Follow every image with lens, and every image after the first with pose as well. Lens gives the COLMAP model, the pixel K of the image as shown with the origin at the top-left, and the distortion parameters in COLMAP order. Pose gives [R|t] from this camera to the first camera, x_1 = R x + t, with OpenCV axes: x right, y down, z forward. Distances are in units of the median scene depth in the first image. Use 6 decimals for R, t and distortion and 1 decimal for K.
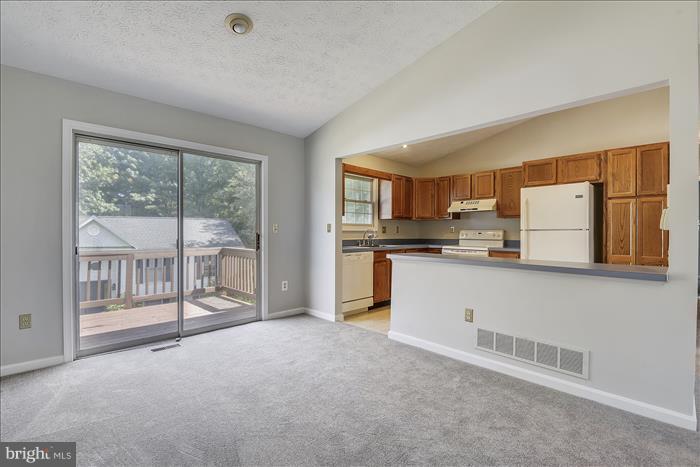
lens RADIAL K [[328.9, 0, 354.6], [0, 328.9, 232.7], [0, 0, 1]] dist [0.001563, -0.000045]
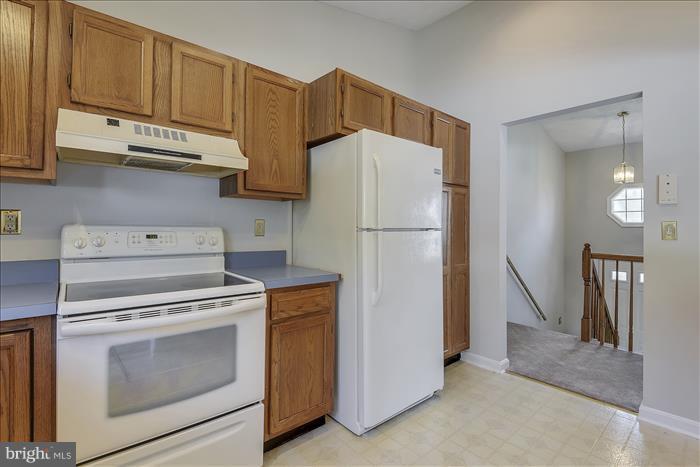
lens RADIAL K [[328.9, 0, 354.6], [0, 328.9, 232.7], [0, 0, 1]] dist [0.001563, -0.000045]
pose [[0.055370, -0.007572, 0.998437, 0.073161], [-0.000491, 0.999971, 0.007611, -0.004794], [-0.998466, -0.000911, 0.055364, 0.820815]]
